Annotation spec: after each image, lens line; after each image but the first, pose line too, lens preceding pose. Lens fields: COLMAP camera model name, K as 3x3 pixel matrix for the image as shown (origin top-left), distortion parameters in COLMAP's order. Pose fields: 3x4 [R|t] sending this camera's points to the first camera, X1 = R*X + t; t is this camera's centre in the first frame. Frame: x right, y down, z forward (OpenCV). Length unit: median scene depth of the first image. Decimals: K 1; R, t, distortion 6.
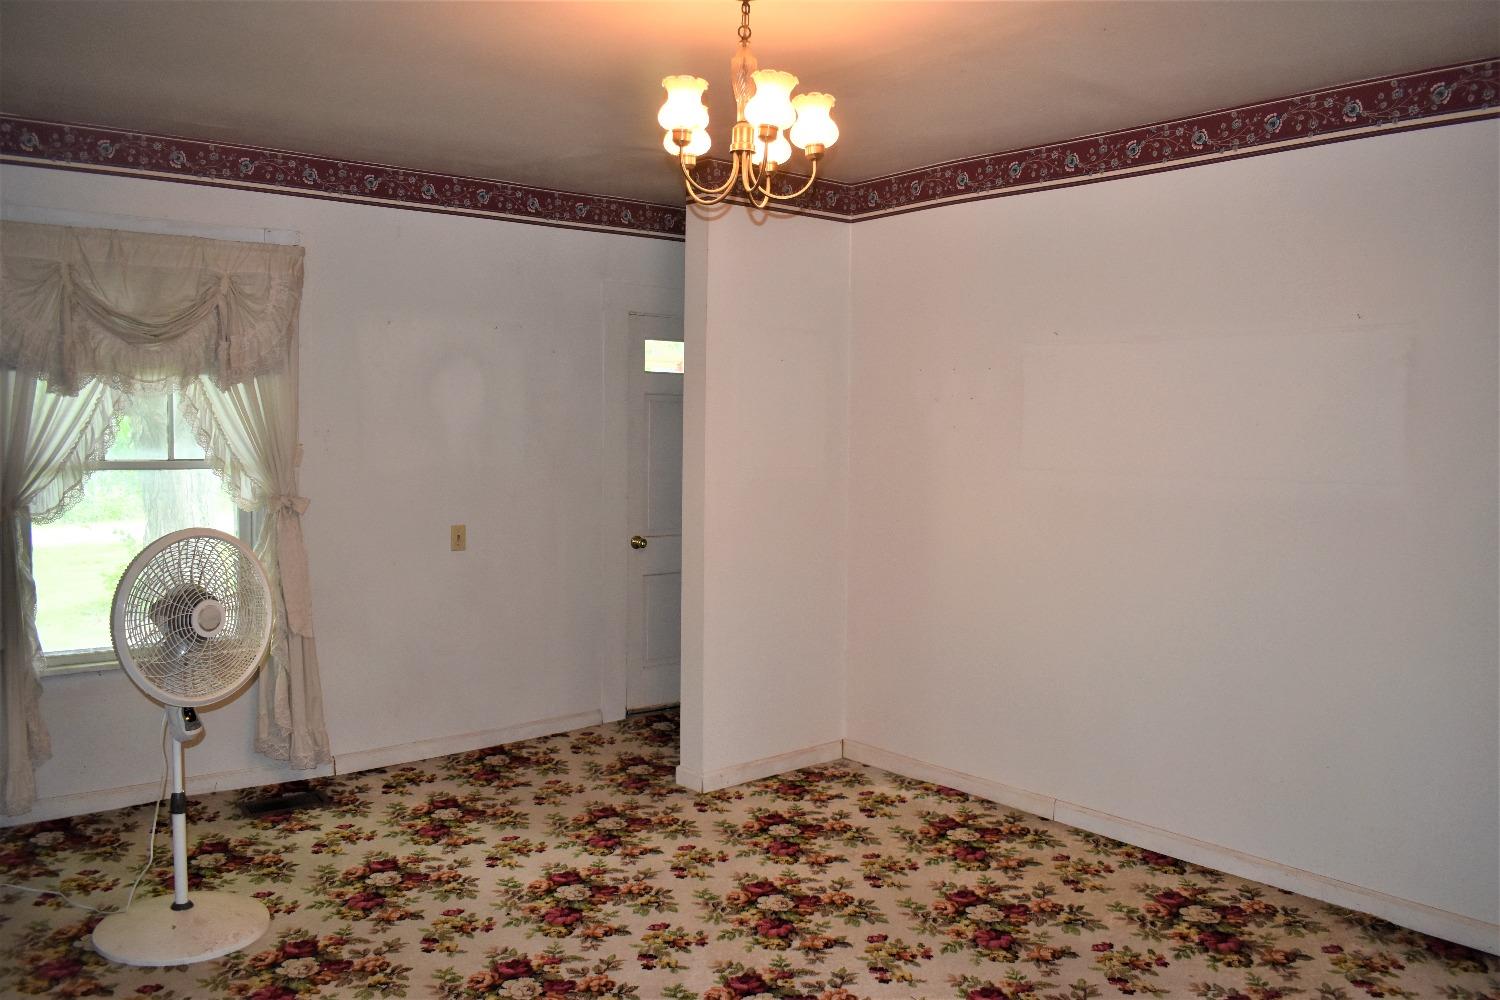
lens RADIAL K [[1168.2, 0, 747.6], [0, 1168.2, 493.6], [0, 0, 1]] dist [-0.094302, 0.014319]
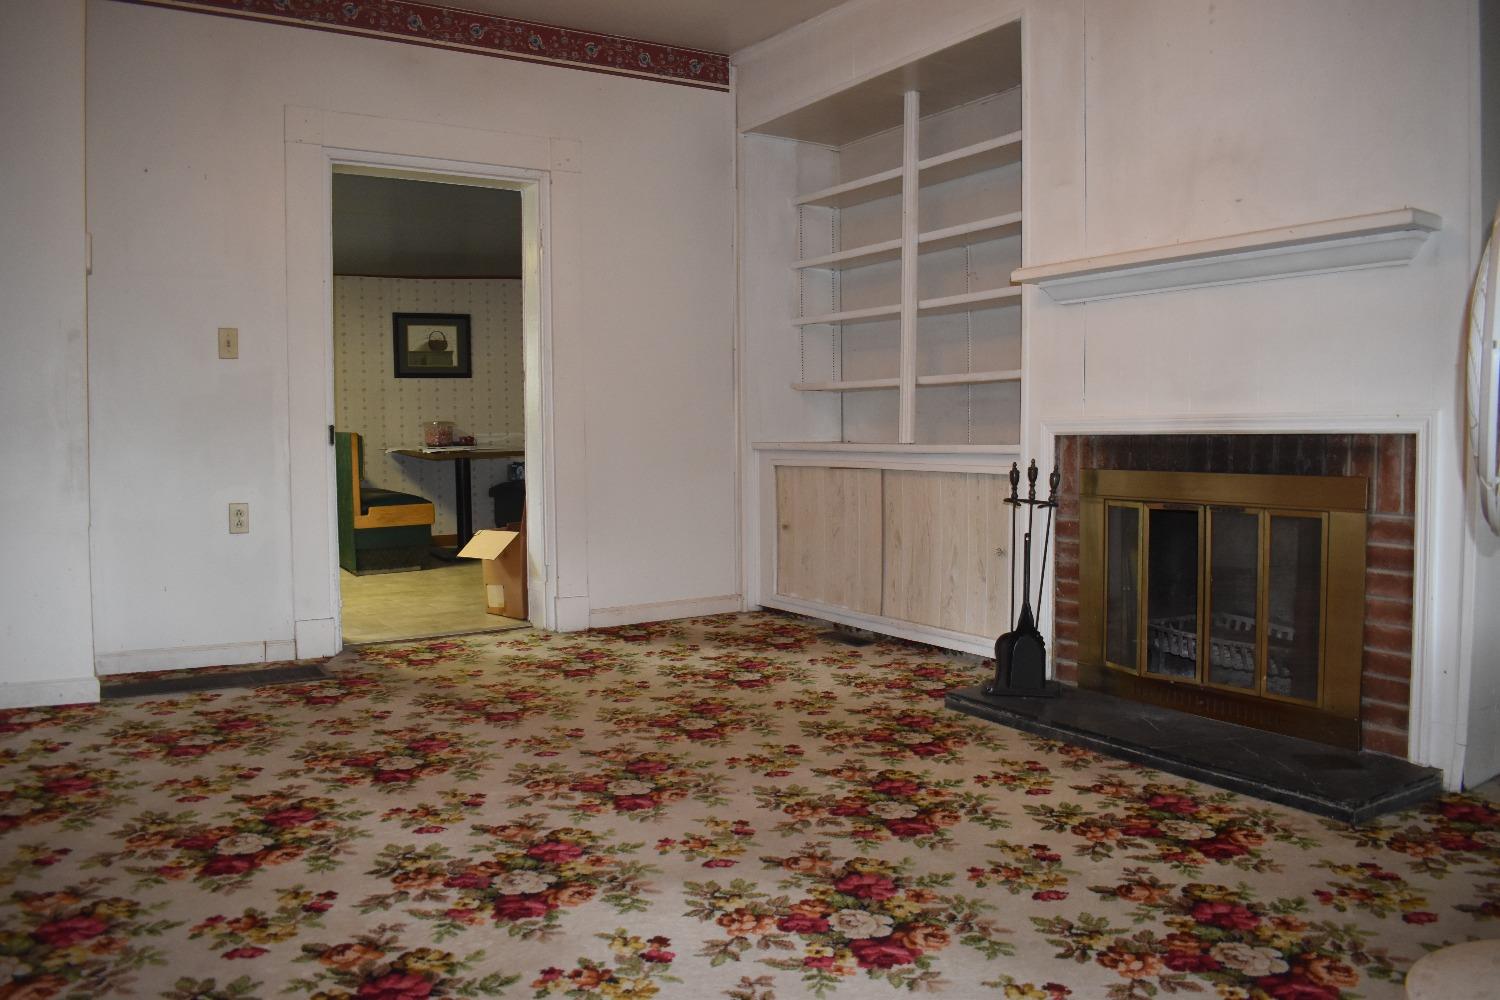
lens RADIAL K [[1168.2, 0, 753.7], [0, 1168.2, 500.3], [0, 0, 1]] dist [-0.094302, 0.014319]
pose [[-0.991052, -0.011015, 0.133022, -0.180191], [0.003174, 0.994362, 0.105992, 0.098507], [-0.133439, 0.105466, -0.985429, 1.321972]]
